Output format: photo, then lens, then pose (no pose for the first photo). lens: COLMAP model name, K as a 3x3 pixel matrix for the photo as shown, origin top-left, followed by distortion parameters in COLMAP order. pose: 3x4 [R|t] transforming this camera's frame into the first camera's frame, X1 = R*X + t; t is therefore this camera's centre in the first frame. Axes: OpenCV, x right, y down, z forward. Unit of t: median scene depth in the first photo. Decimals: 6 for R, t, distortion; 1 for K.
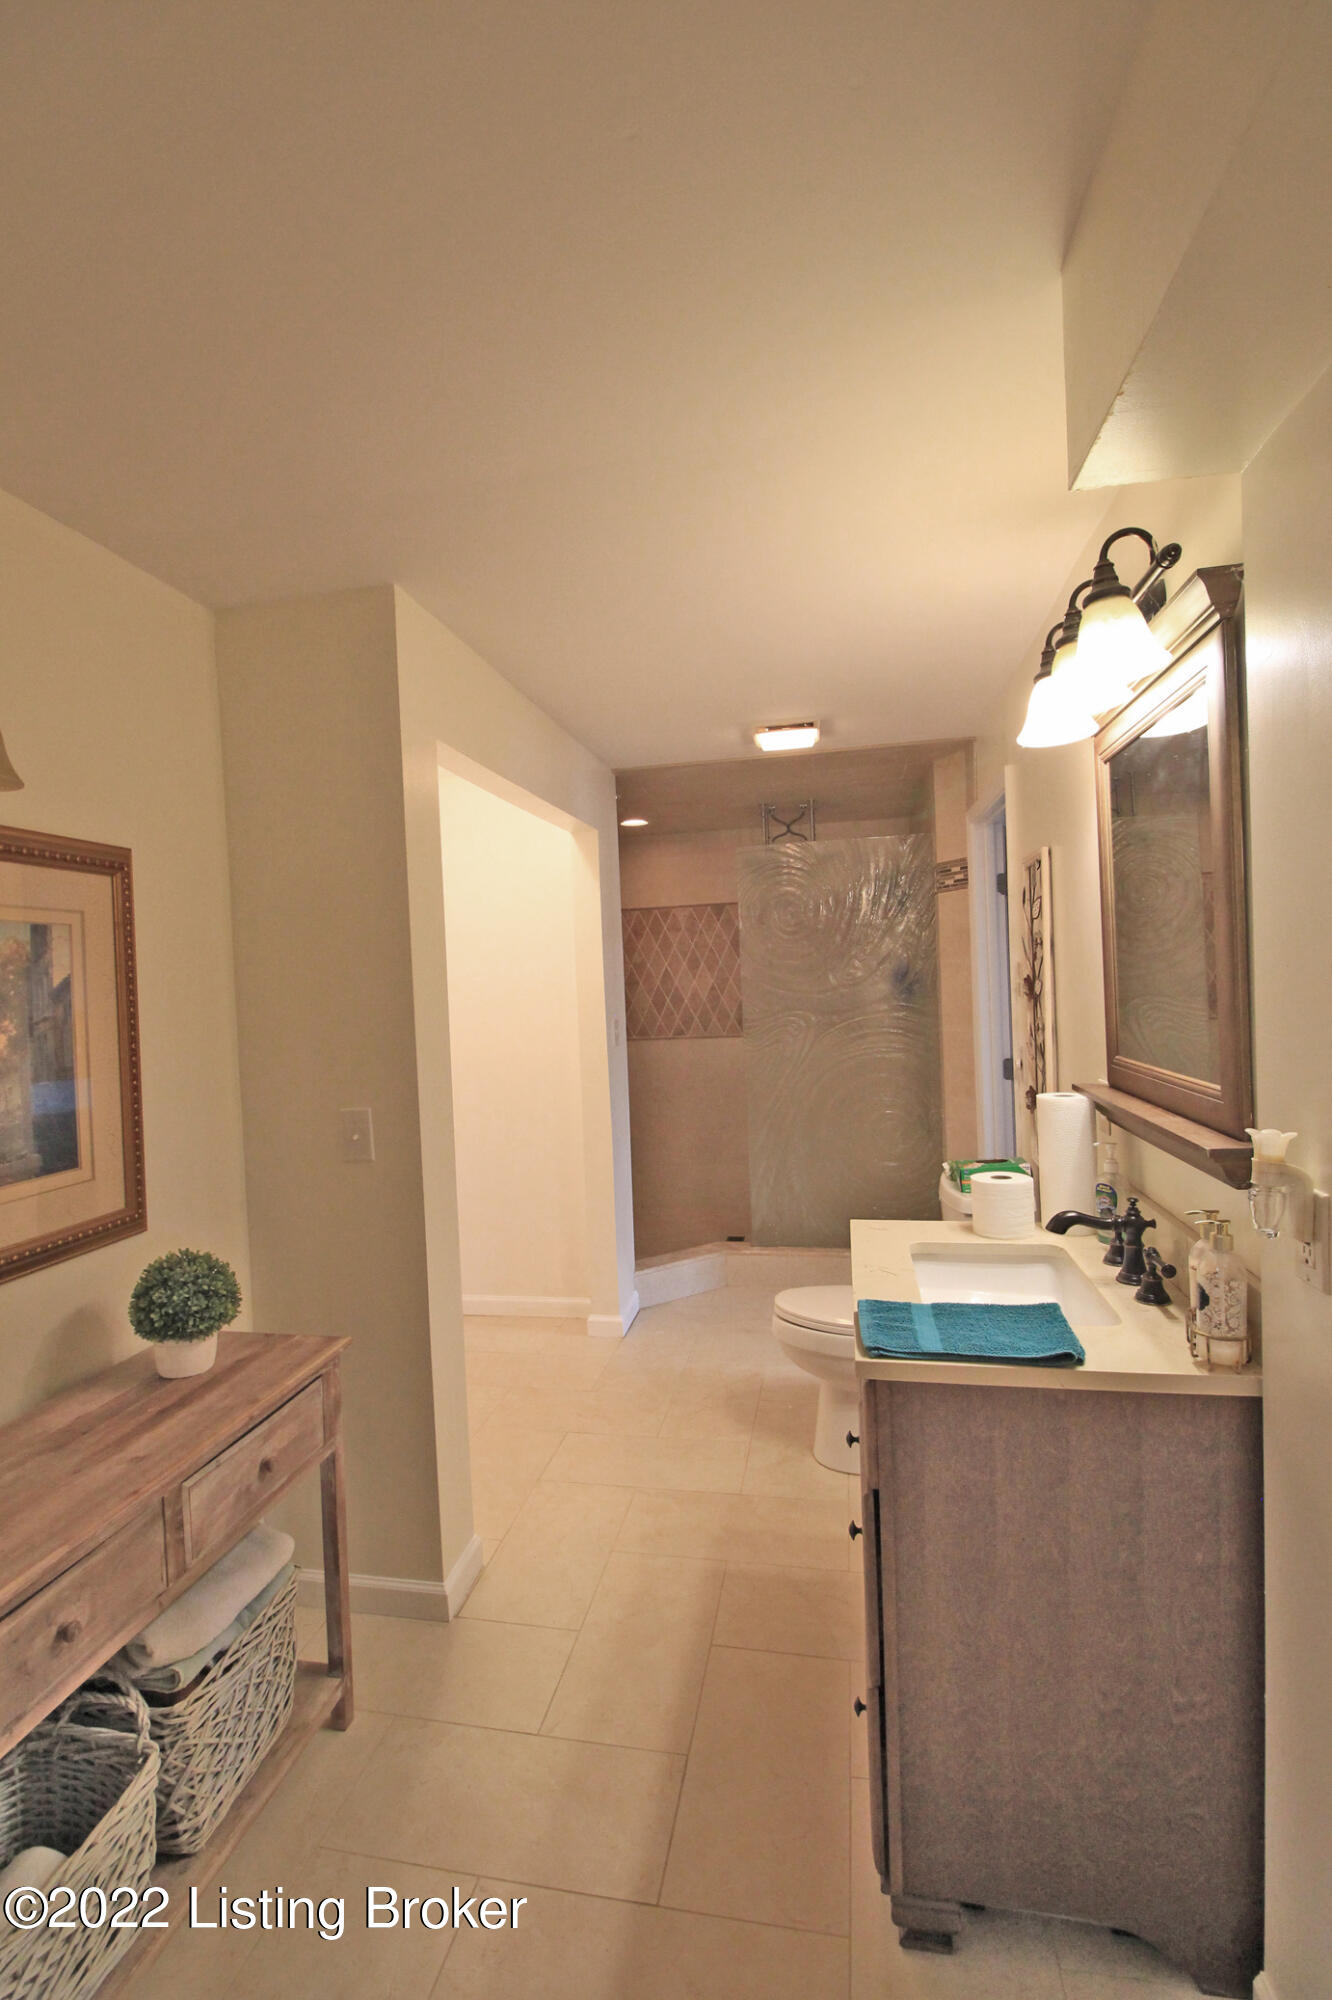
lens RADIAL K [[951.1, 0, 666.0], [0, 951.1, 1000.0], [0, 0, 1]] dist [0.001719, -0.013242]
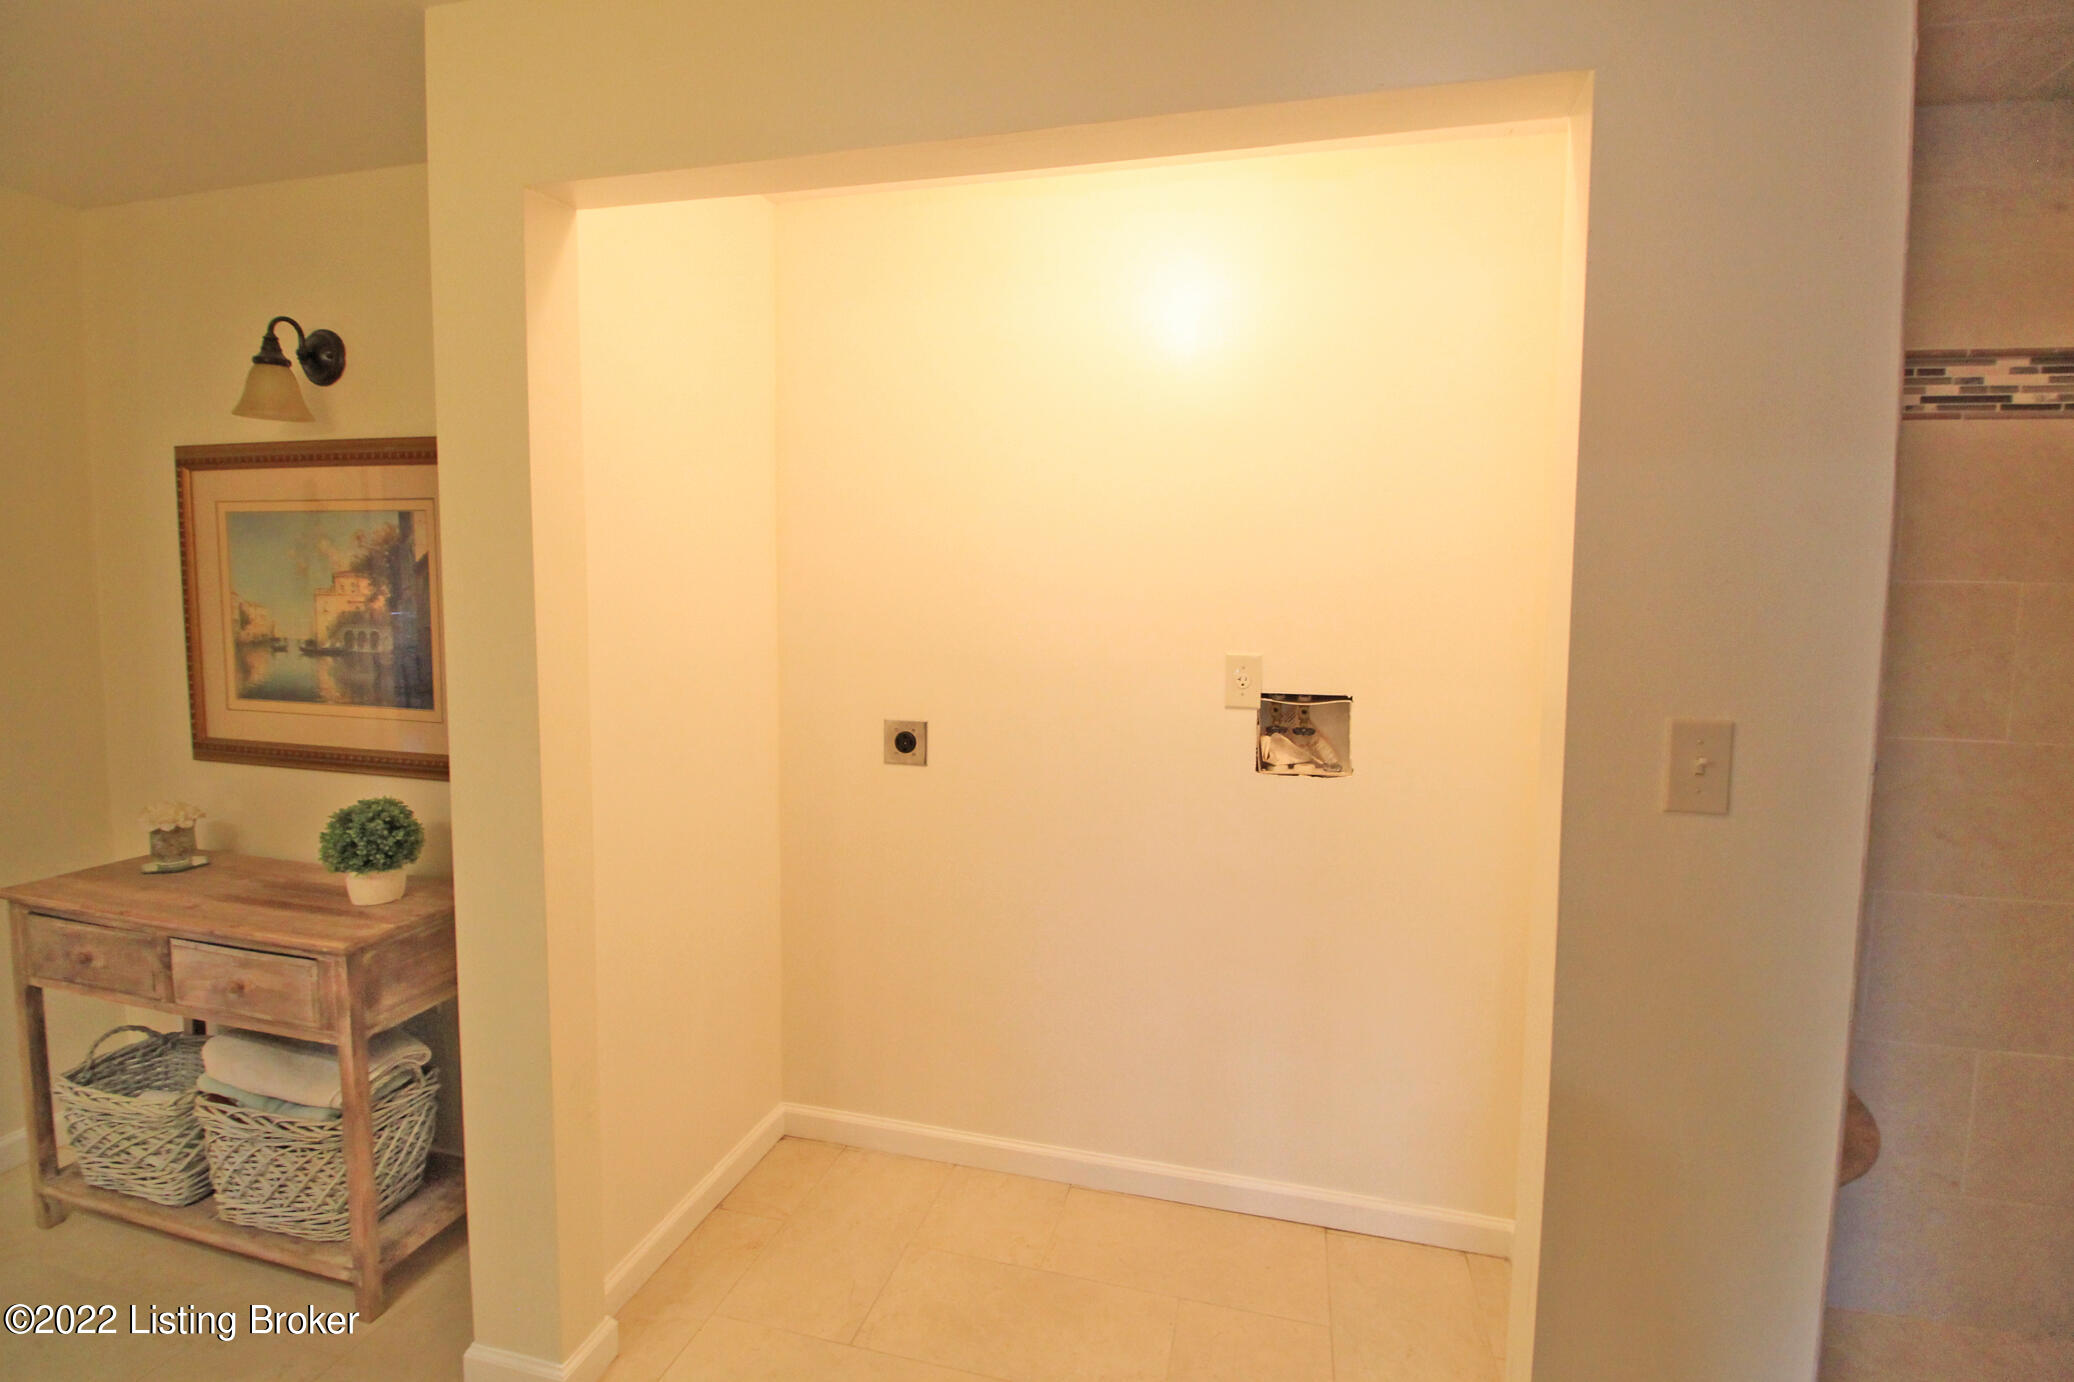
lens RADIAL K [[986.3, 0, 1026.2], [0, 986.3, 663.1], [0, 0, 1]] dist [0.001719, -0.013242]
pose [[-0.081541, 0.112538, -0.990296, 0.604352], [-0.033760, 0.992723, 0.115594, -0.059684], [0.996098, 0.042858, -0.077149, 1.961872]]
